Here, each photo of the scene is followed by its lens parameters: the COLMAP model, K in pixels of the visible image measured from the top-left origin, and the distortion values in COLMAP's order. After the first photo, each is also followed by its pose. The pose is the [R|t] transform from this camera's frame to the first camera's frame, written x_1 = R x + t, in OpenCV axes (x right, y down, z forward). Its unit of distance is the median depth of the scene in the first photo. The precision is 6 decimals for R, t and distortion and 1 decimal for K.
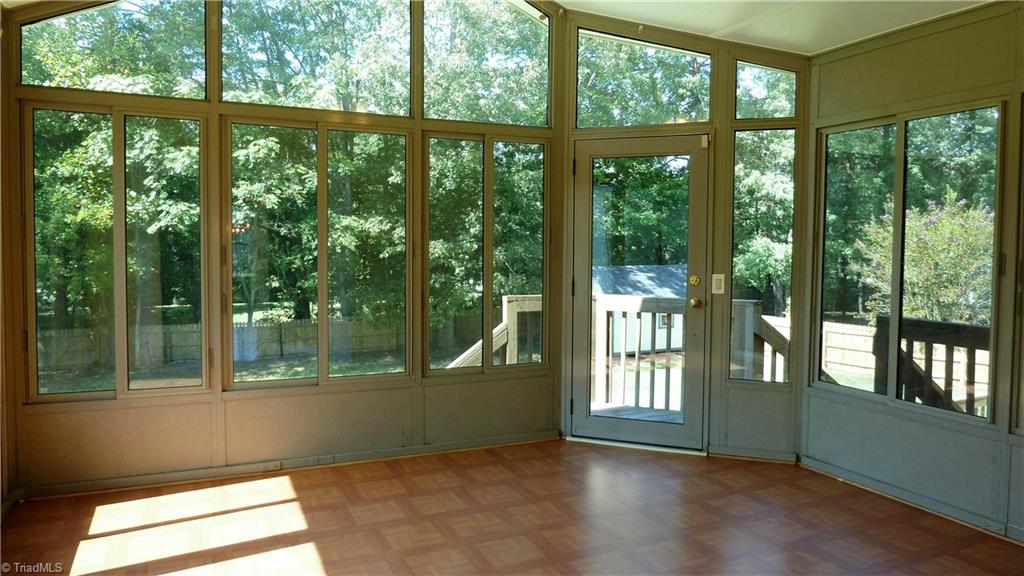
lens RADIAL K [[712.5, 0, 518.0], [0, 712.5, 281.1], [0, 0, 1]] dist [-0.036684, 0.006065]
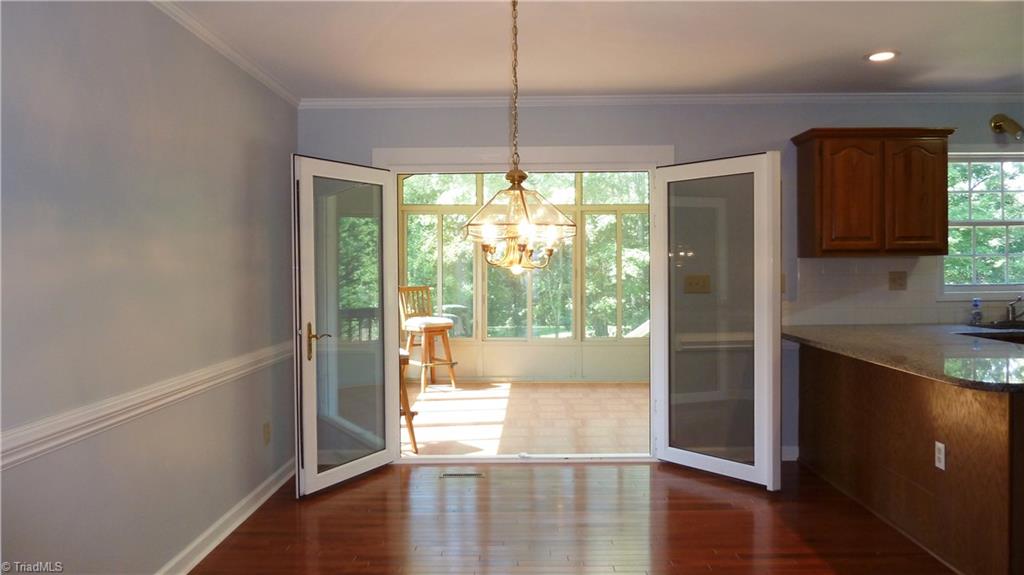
lens RADIAL K [[712.5, 0, 517.1], [0, 712.5, 284.1], [0, 0, 1]] dist [-0.036684, 0.006065]
pose [[0.902289, -0.004242, -0.431110, 0.110534], [-0.011699, 0.999342, -0.034319, 0.011177], [0.430973, 0.036009, 0.901646, -0.167779]]
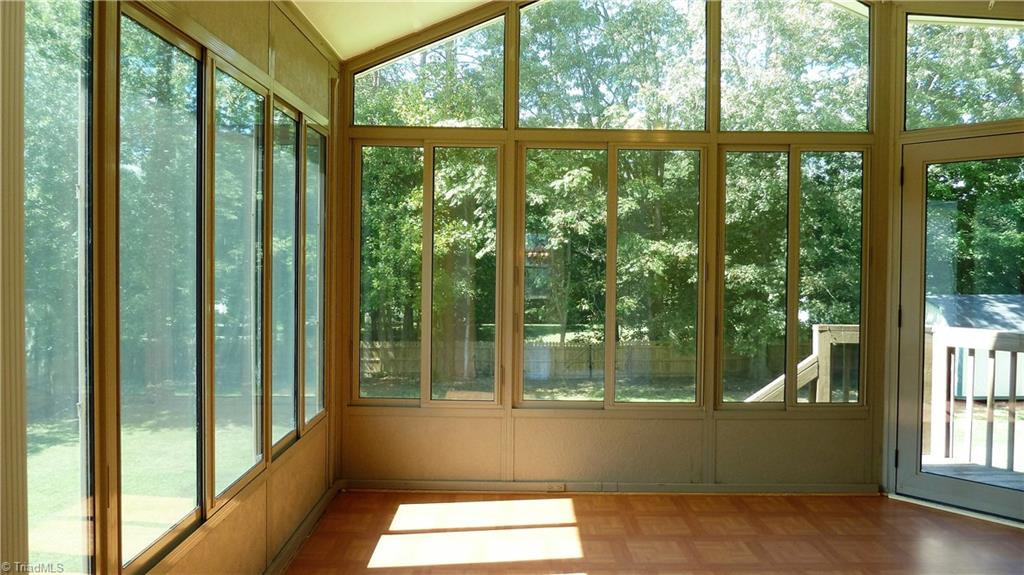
lens RADIAL K [[712.5, 0, 510.9], [0, 712.5, 277.6], [0, 0, 1]] dist [-0.036684, 0.006065]
pose [[0.904984, 0.006300, -0.425398, 0.002941], [-0.023433, 0.999111, -0.035054, 0.000474], [0.424799, 0.041692, 0.904327, 0.008540]]
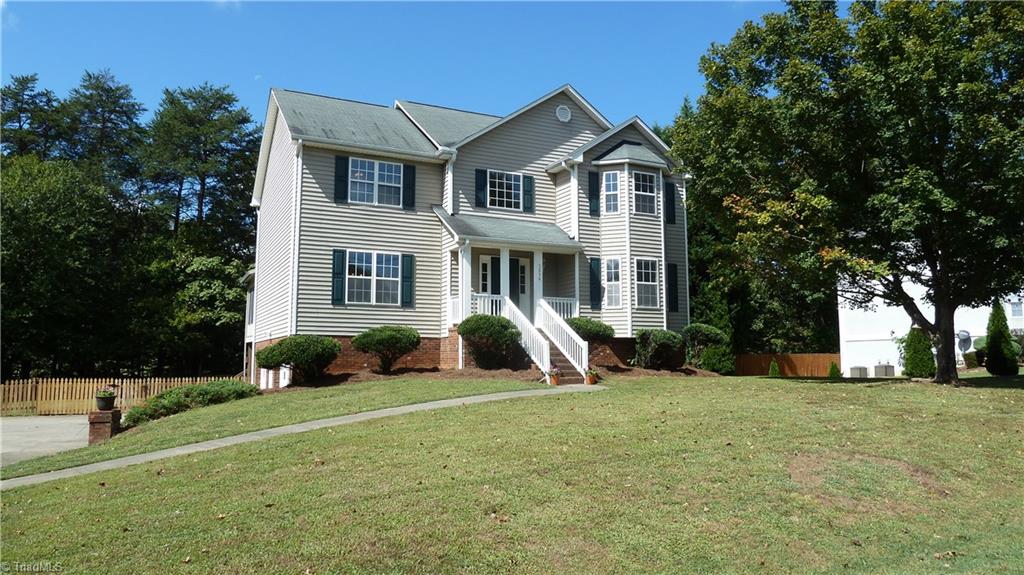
lens RADIAL K [[712.5, 0, 507.6], [0, 712.5, 290.4], [0, 0, 1]] dist [-0.036684, 0.006065]
pose [[0.999960, 0.000095, 0.008964, 0.396080], [0.001393, 0.986164, -0.165766, 0.199071], [-0.008855, 0.165772, 0.986124, -1.276892]]
